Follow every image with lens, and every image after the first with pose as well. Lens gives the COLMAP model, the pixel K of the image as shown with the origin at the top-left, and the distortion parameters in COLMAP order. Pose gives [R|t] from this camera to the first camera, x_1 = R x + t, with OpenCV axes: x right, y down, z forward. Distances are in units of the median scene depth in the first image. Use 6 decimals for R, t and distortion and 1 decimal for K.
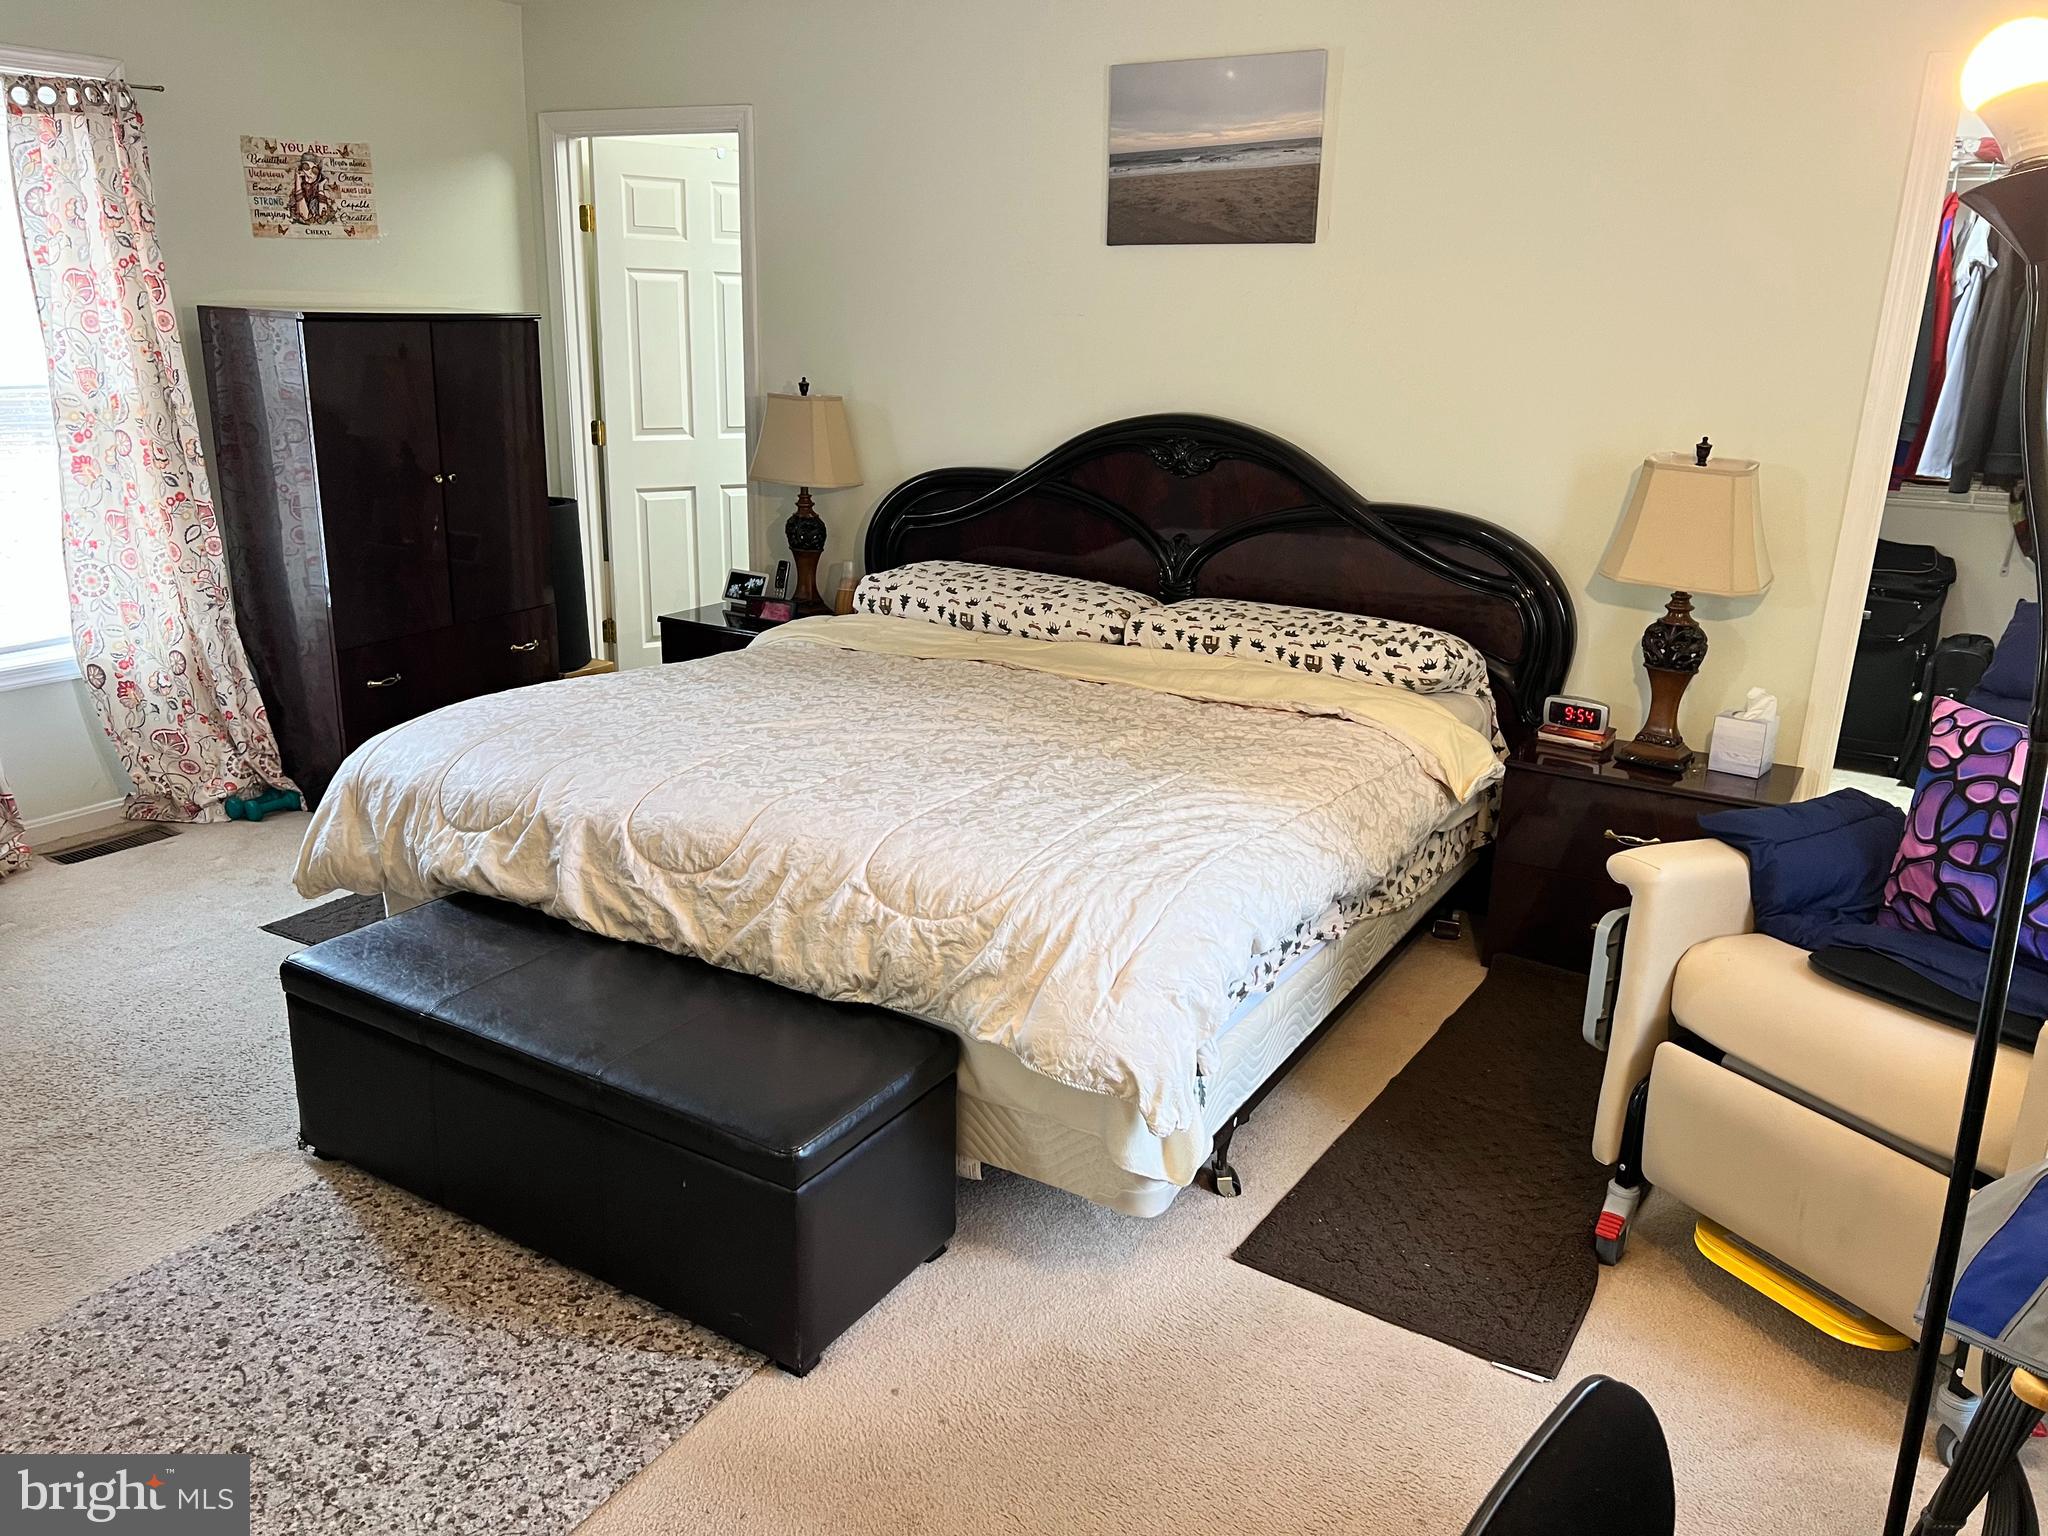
lens RADIAL K [[1542.8, 0, 1024.7], [0, 1542.8, 771.5], [0, 0, 1]] dist [0.052785, -0.057257]
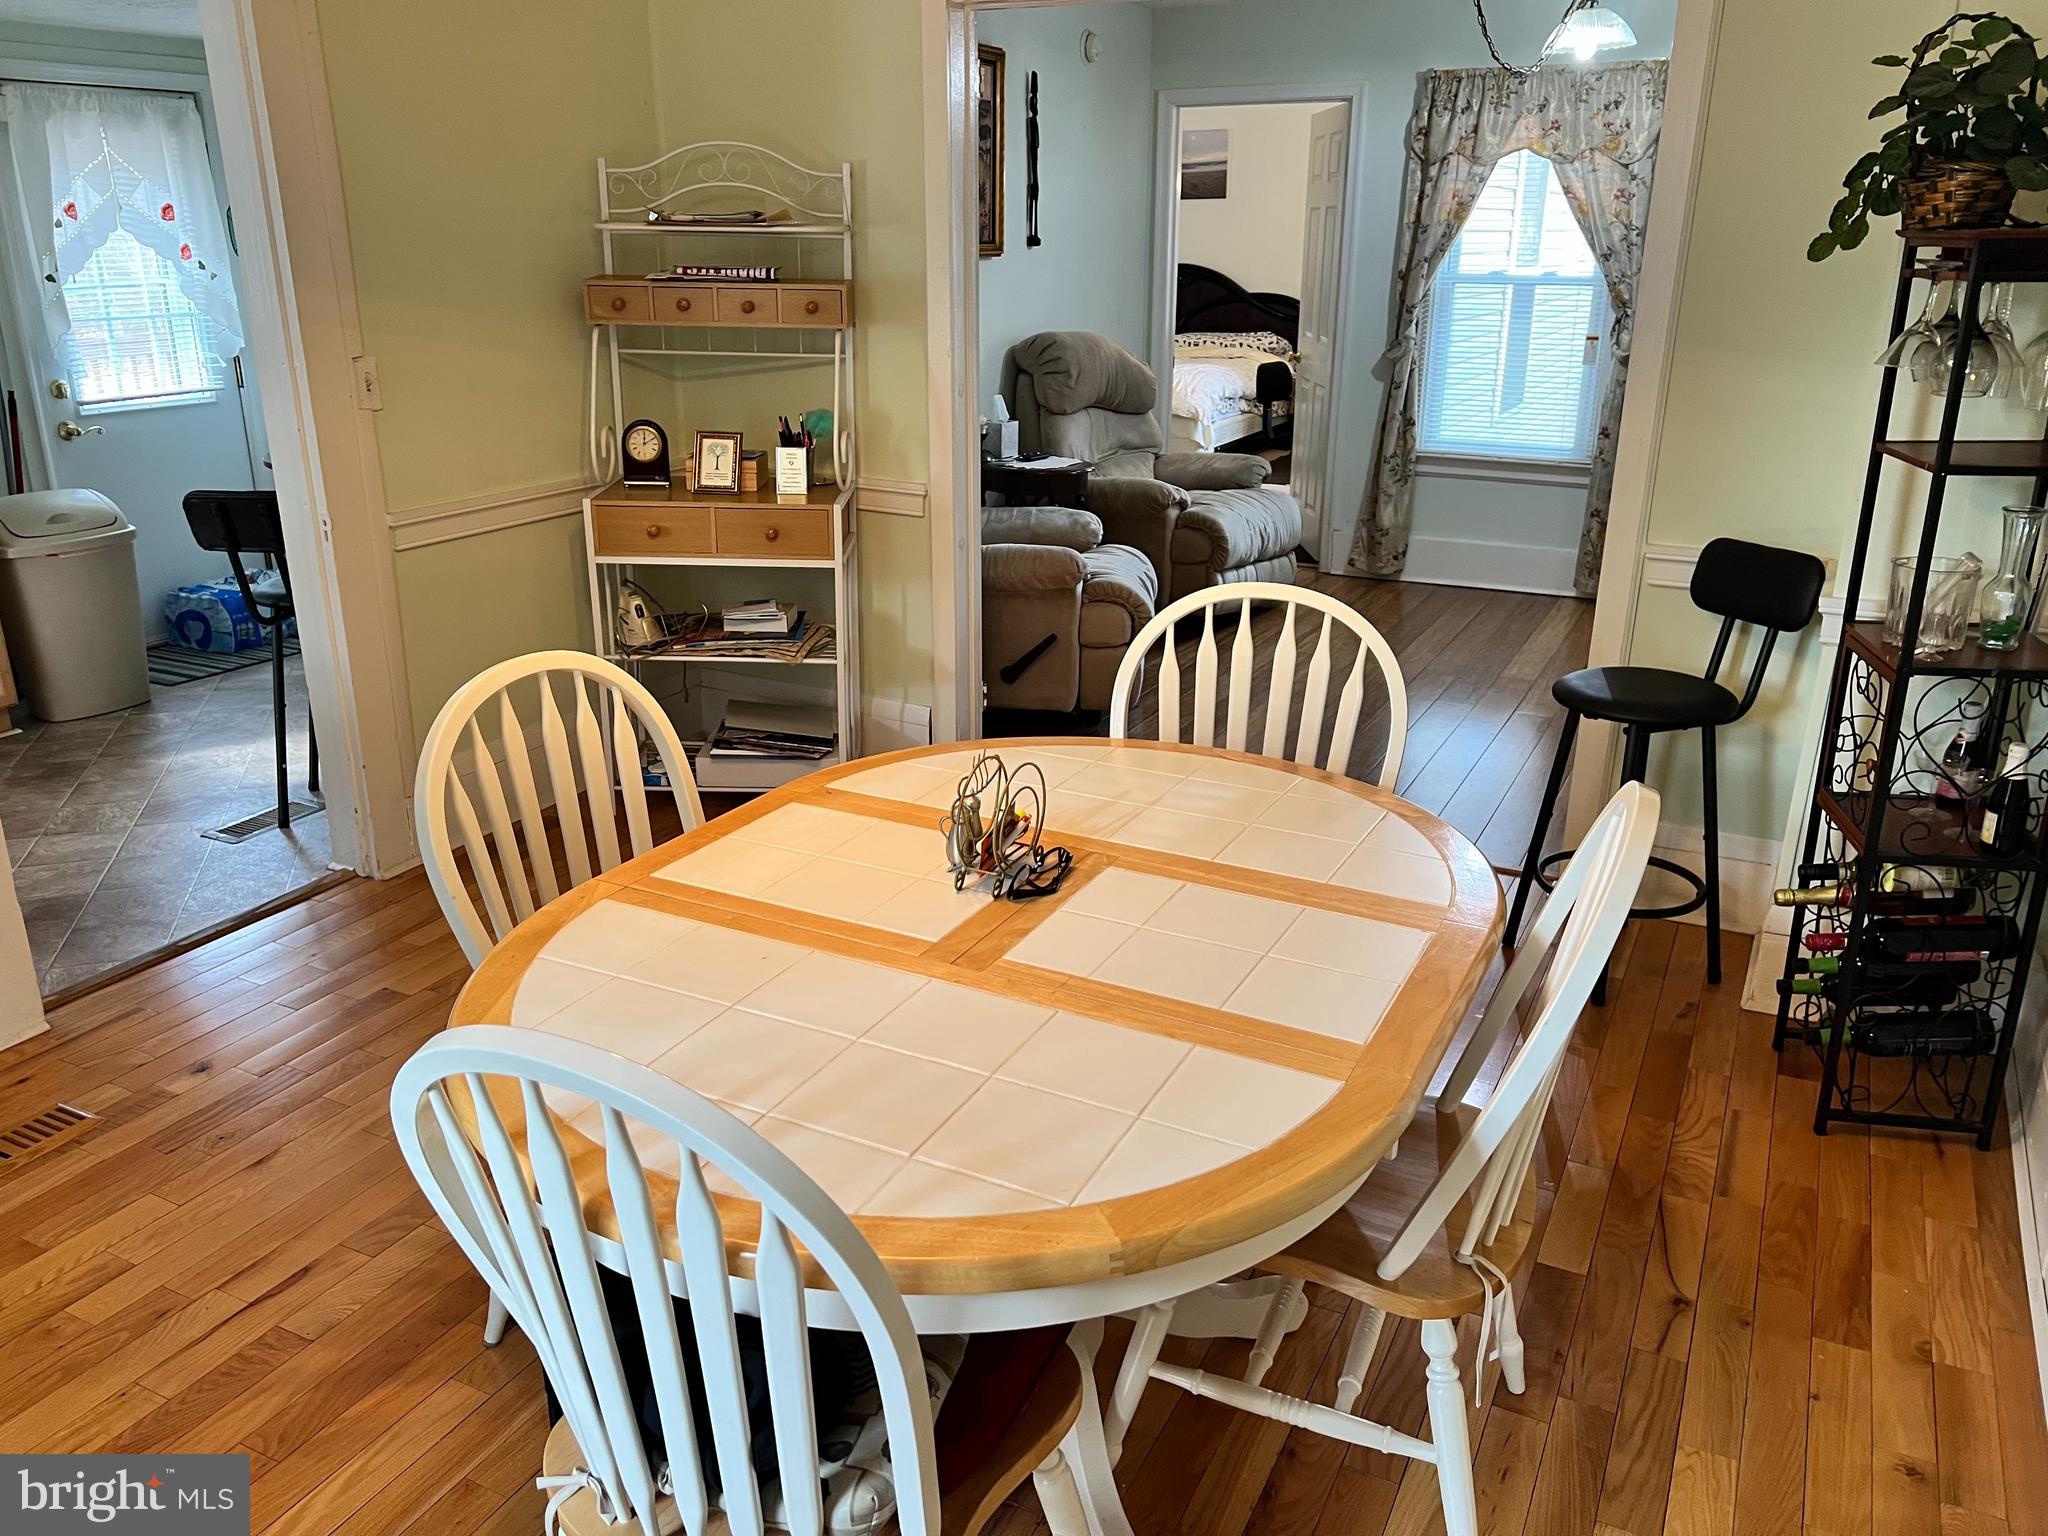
lens RADIAL K [[1542.8, 0, 1027.8], [0, 1542.8, 765.6], [0, 0, 1]] dist [0.052785, -0.057257]
pose [[0.997557, -0.058099, 0.038794, -0.296256], [0.056831, 0.997838, 0.033017, 0.483803], [-0.040629, -0.030731, 0.998702, -1.582297]]
